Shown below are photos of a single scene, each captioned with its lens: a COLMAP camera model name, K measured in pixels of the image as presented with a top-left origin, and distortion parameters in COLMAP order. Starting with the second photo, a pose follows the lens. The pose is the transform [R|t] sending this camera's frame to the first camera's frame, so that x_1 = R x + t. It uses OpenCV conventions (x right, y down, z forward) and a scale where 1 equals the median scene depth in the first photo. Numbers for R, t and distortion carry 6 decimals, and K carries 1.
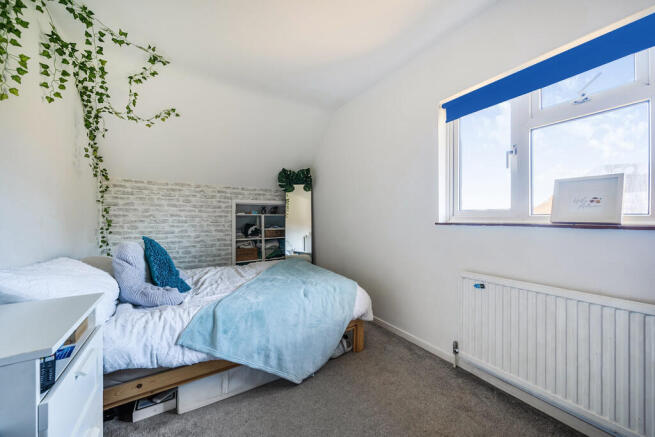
lens RADIAL K [[235.5, 0, 327.5], [0, 235.5, 218.5], [0, 0, 1]] dist [0.000050, -0.000200]
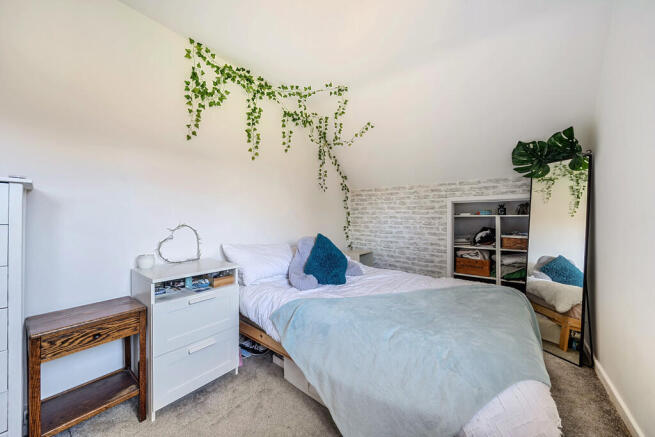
lens RADIAL K [[235.5, 0, 327.5], [0, 235.5, 218.5], [0, 0, 1]] dist [0.000050, -0.000200]
pose [[0.334399, 0.000152, -0.942431, 0.250334], [-0.005982, 0.999980, -0.001962, -0.002778], [0.942412, 0.006293, 0.334394, 0.322742]]
